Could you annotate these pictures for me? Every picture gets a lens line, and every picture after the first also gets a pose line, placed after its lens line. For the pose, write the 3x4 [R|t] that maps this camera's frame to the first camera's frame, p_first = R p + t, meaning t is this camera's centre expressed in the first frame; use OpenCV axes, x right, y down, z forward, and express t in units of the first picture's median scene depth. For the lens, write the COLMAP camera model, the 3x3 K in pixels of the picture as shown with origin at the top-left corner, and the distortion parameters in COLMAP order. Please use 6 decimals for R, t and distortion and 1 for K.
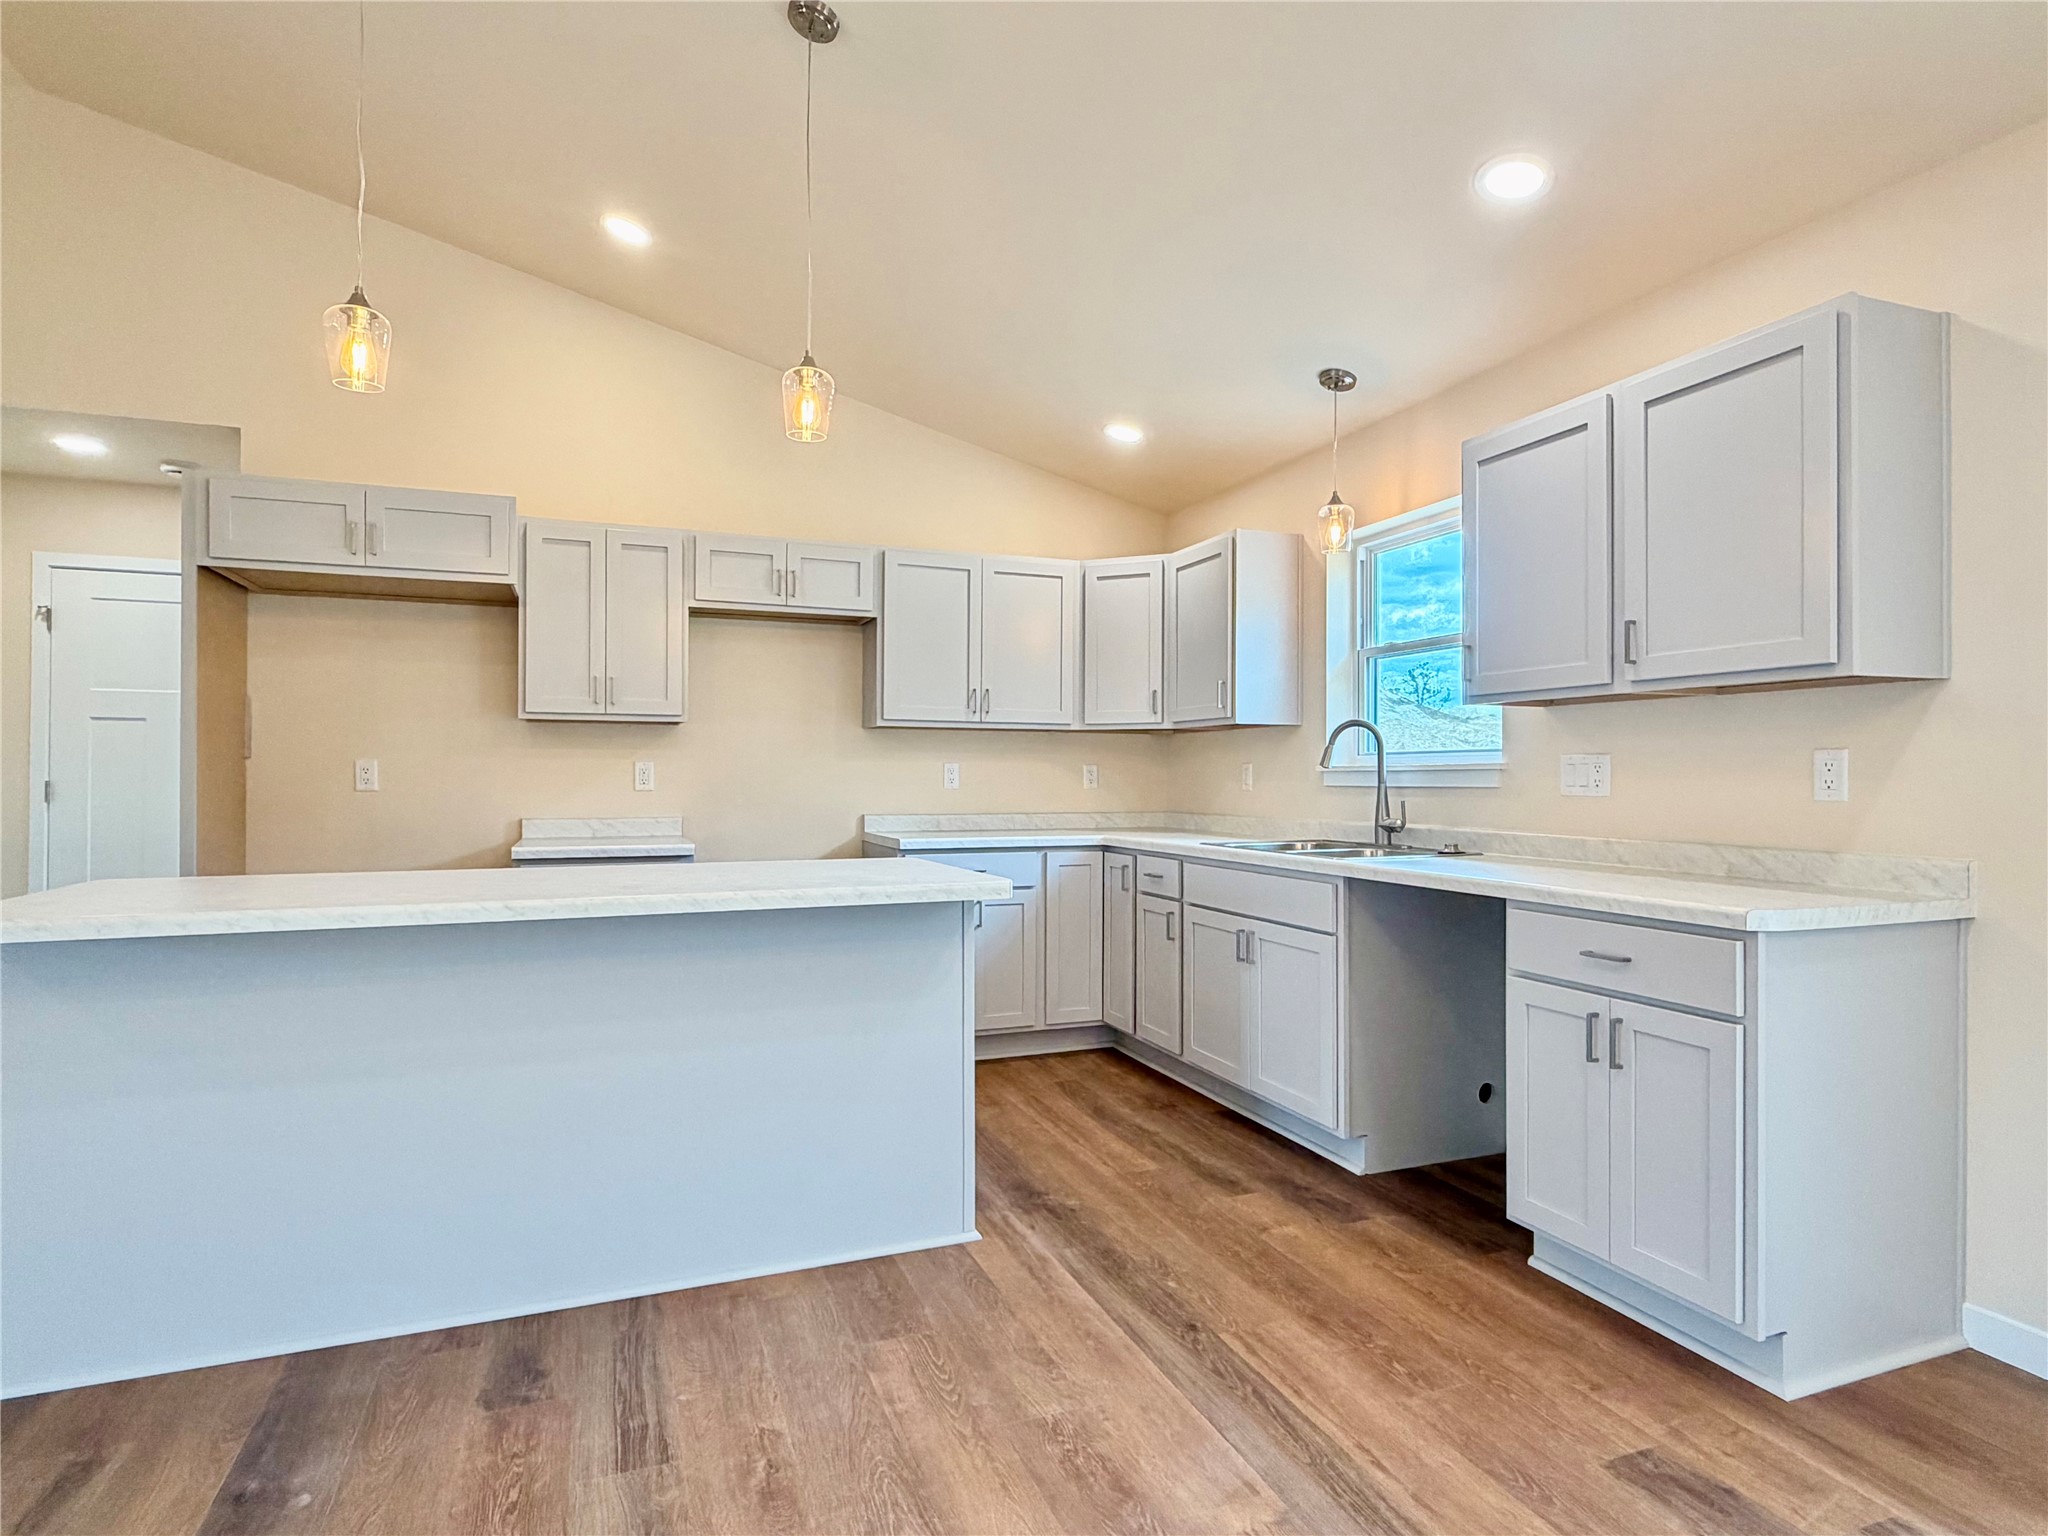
lens RADIAL K [[1107.7, 0, 1005.8], [0, 1107.7, 776.2], [0, 0, 1]] dist [0.000872, -0.001244]
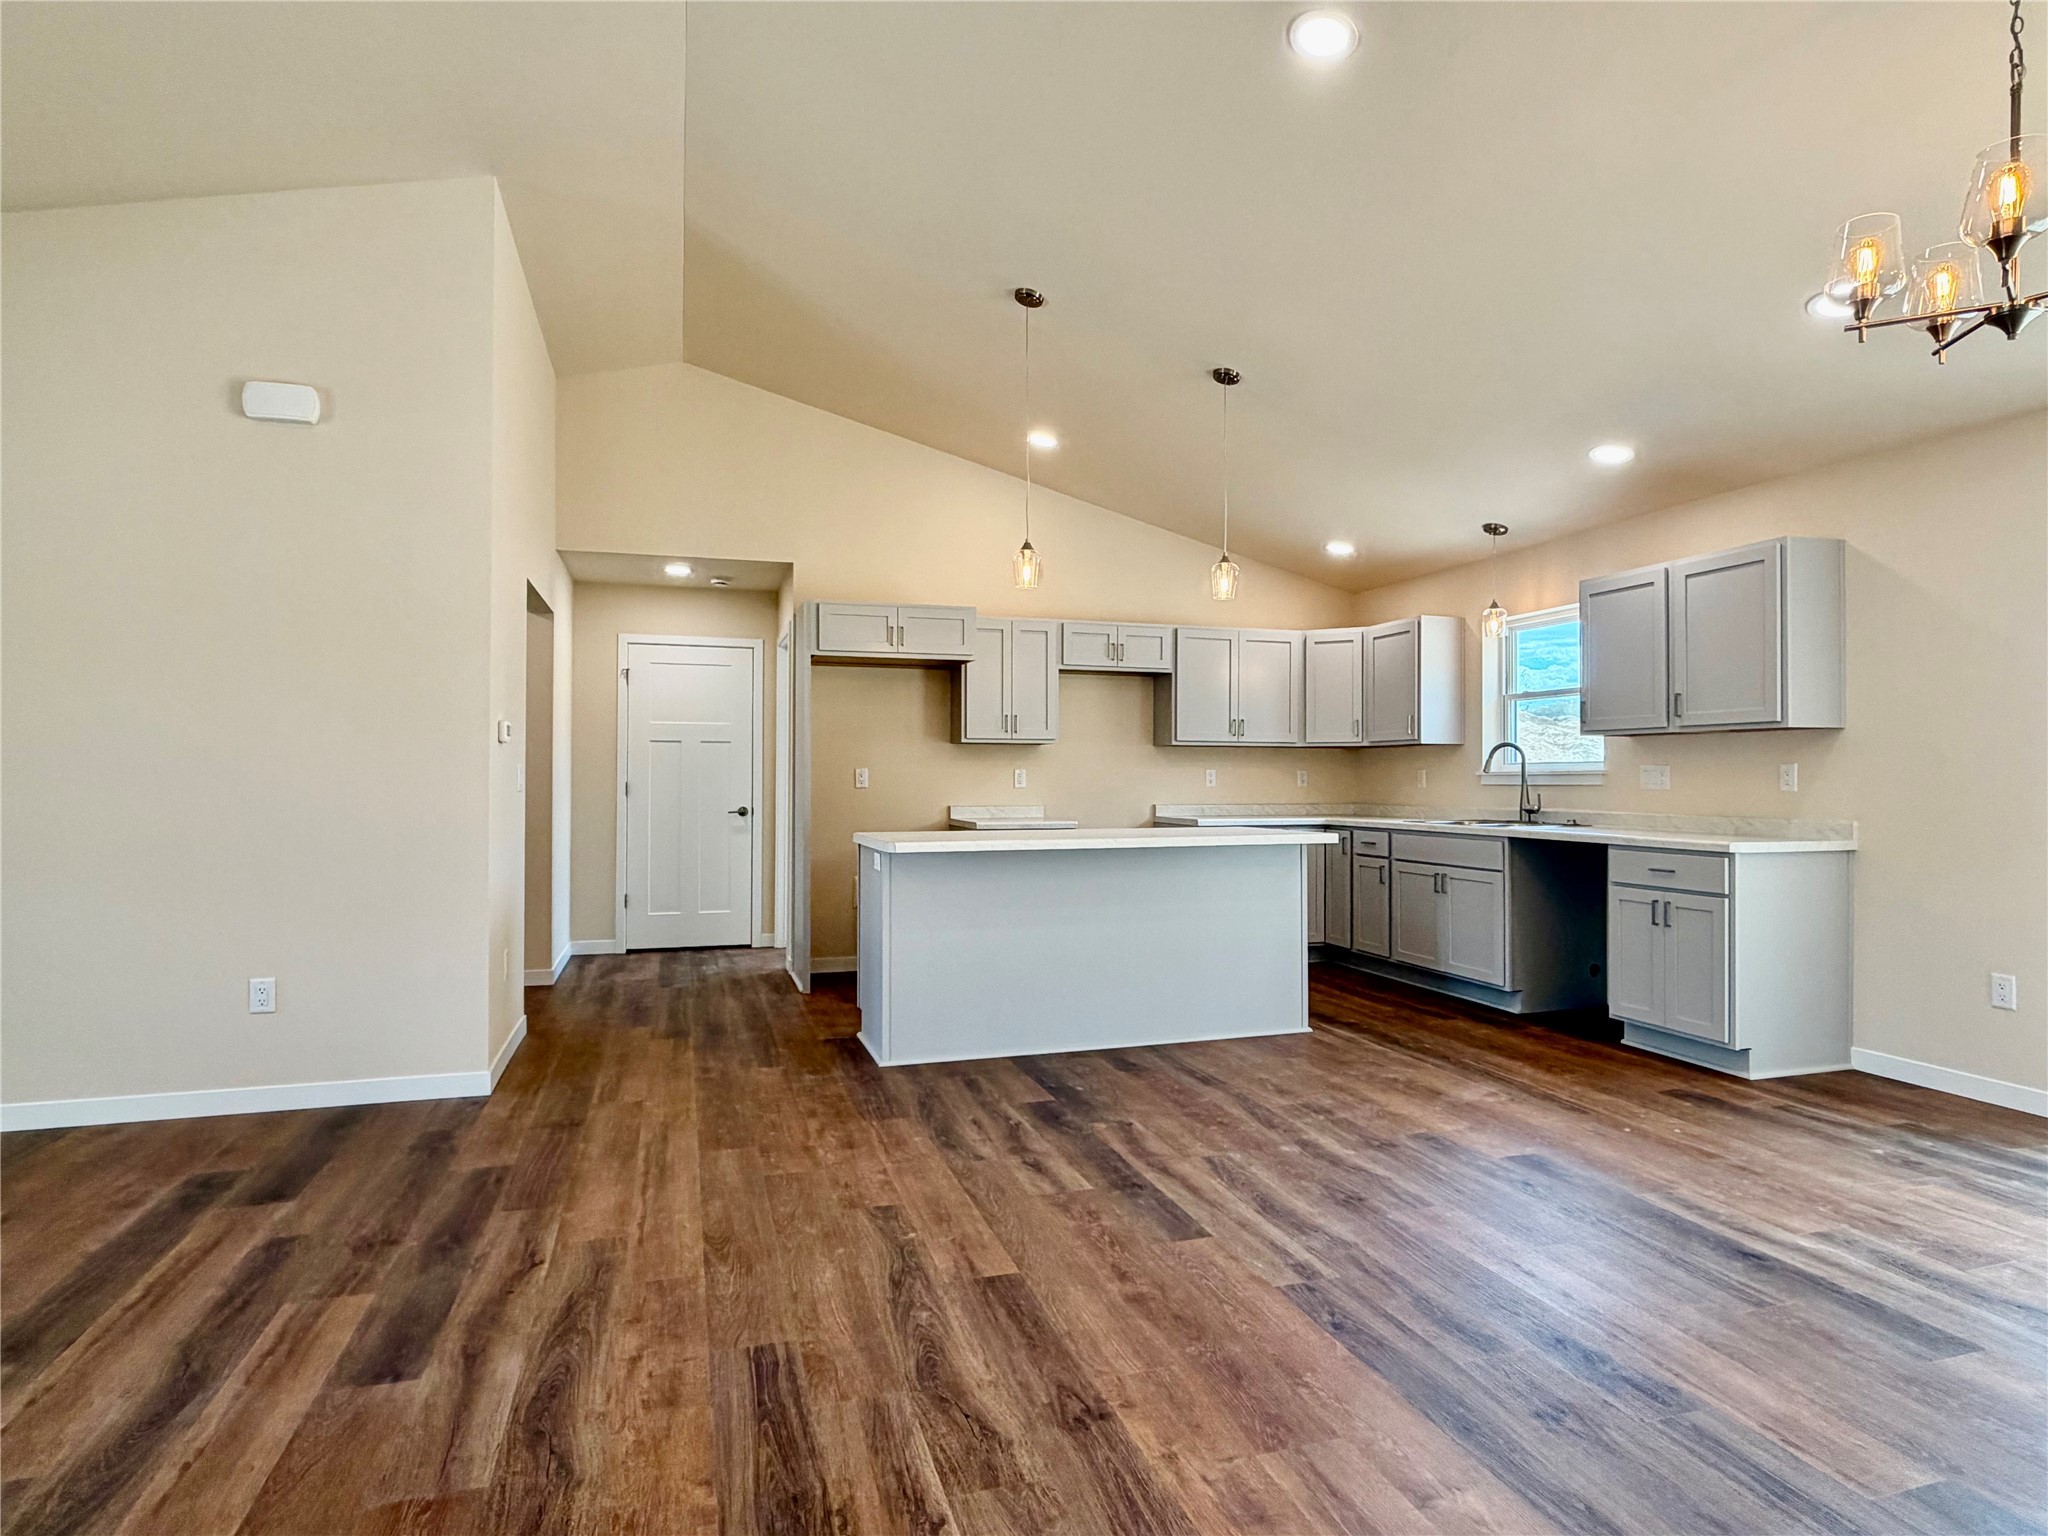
lens RADIAL K [[1107.7, 0, 1003.3], [0, 1107.7, 777.0], [0, 0, 1]] dist [0.000872, -0.001244]
pose [[0.998003, -0.001725, -0.063141, -0.277551], [0.001702, 0.999998, -0.000421, -0.001964], [0.063142, 0.000313, 0.998004, -0.574676]]
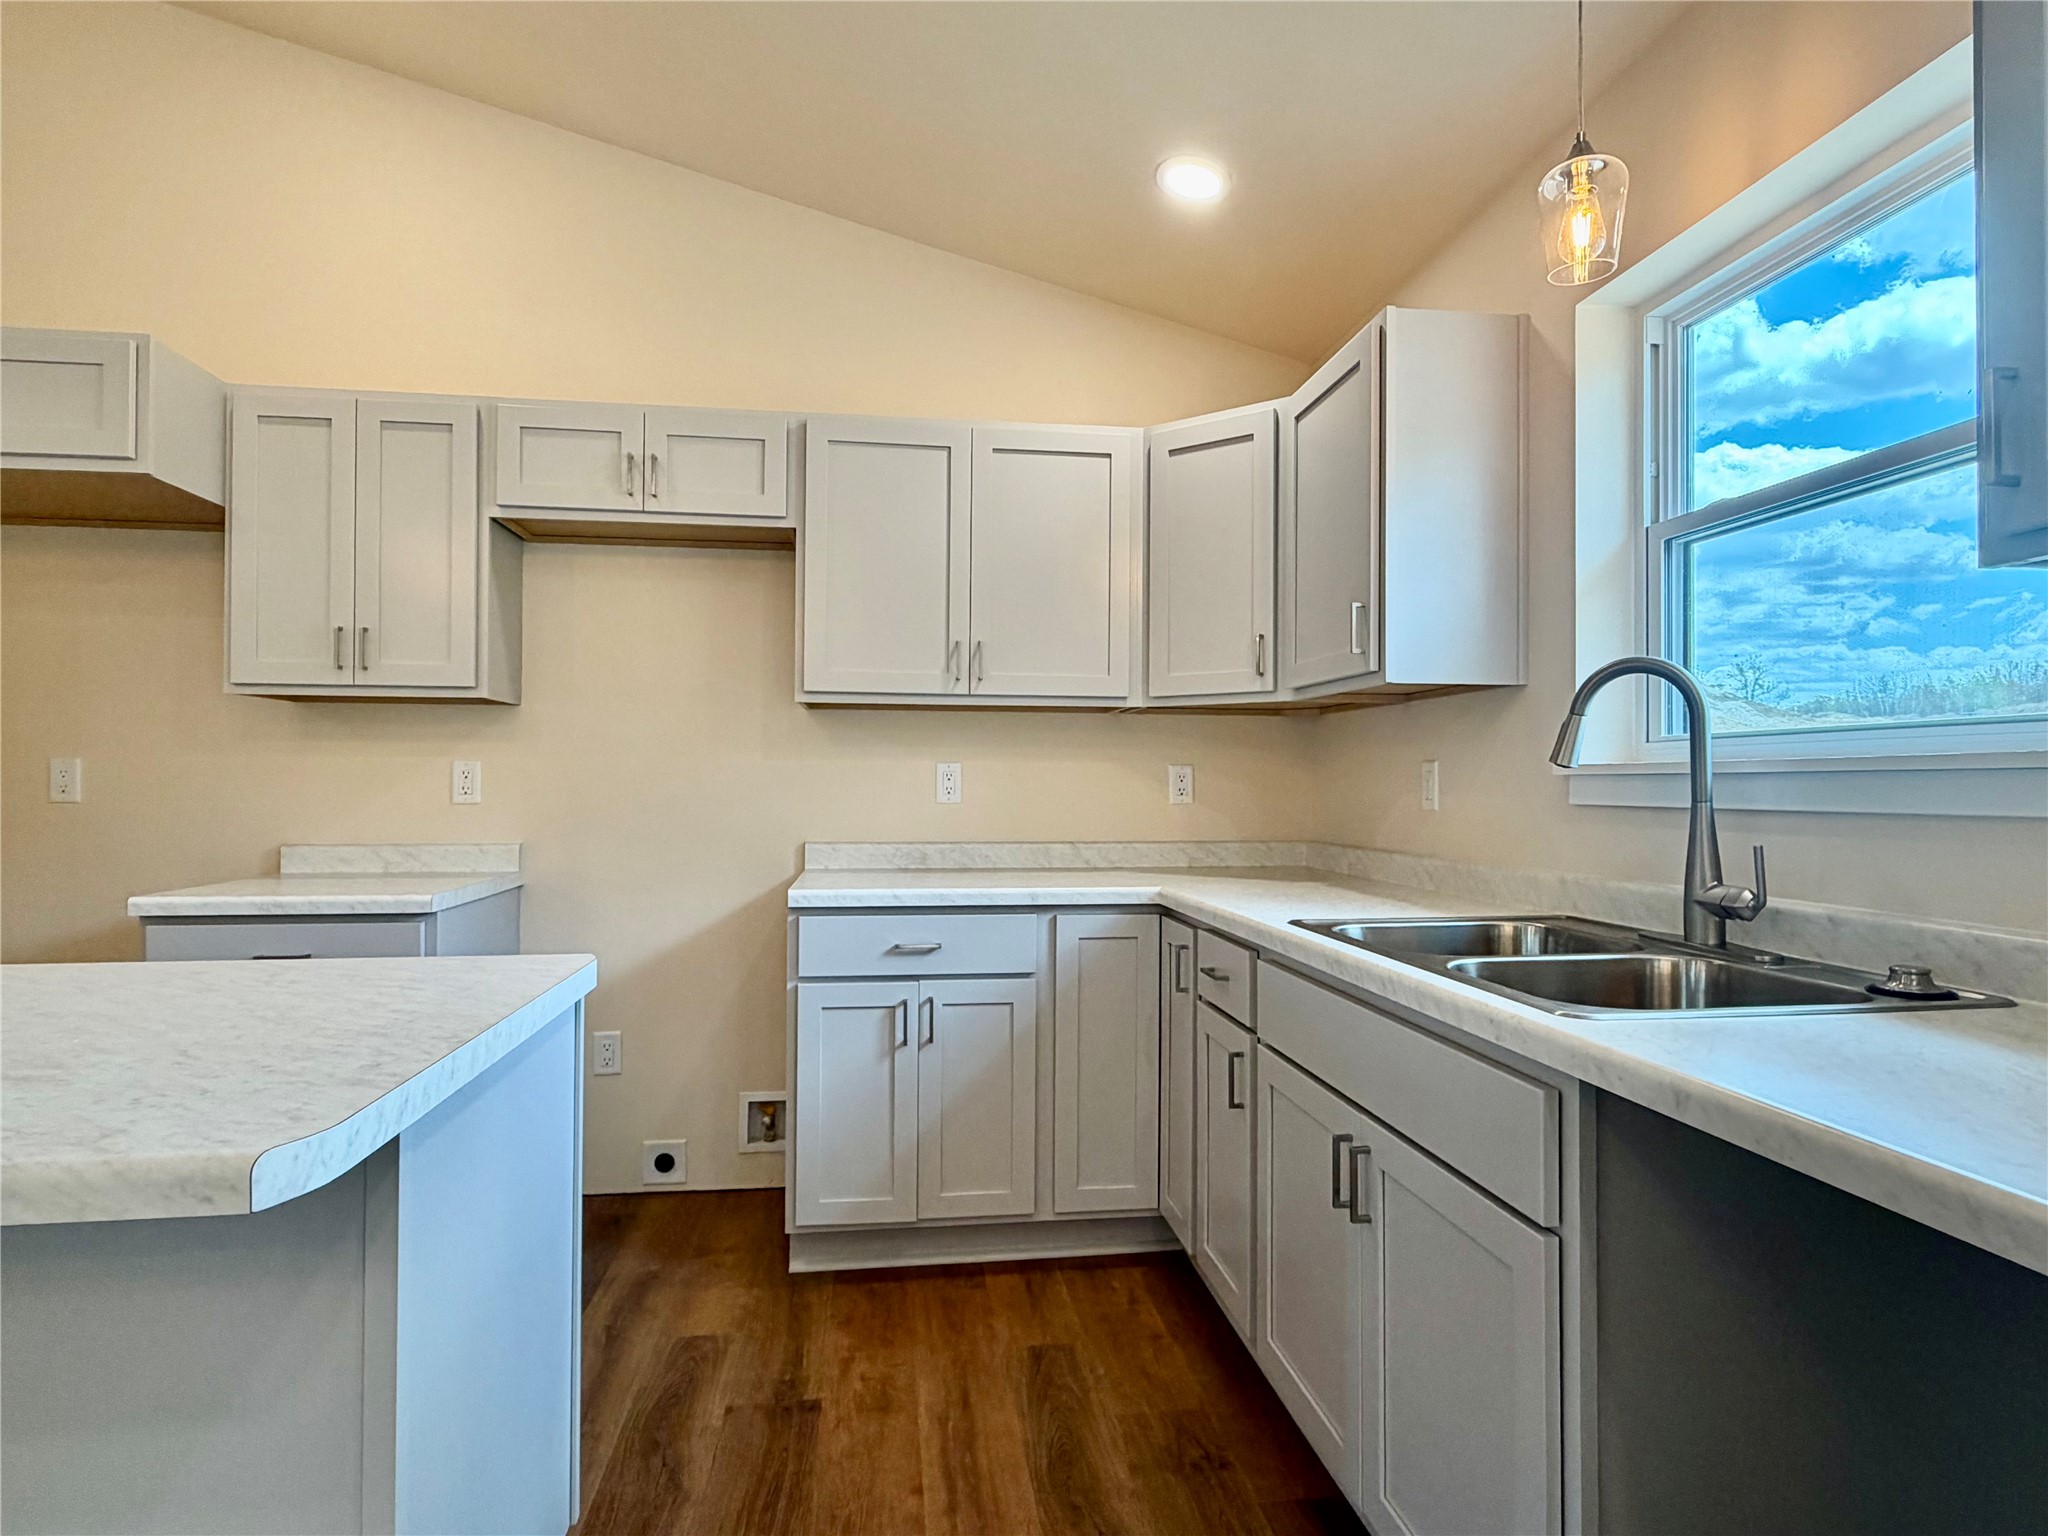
lens RADIAL K [[1107.7, 0, 1010.4], [0, 1107.7, 747.5], [0, 0, 1]] dist [0.000872, -0.001244]
pose [[0.968072, -0.005043, -0.250621, 0.173385], [-0.004316, 0.999314, -0.036779, 0.002770], [0.250635, 0.036686, 0.967386, 0.475698]]
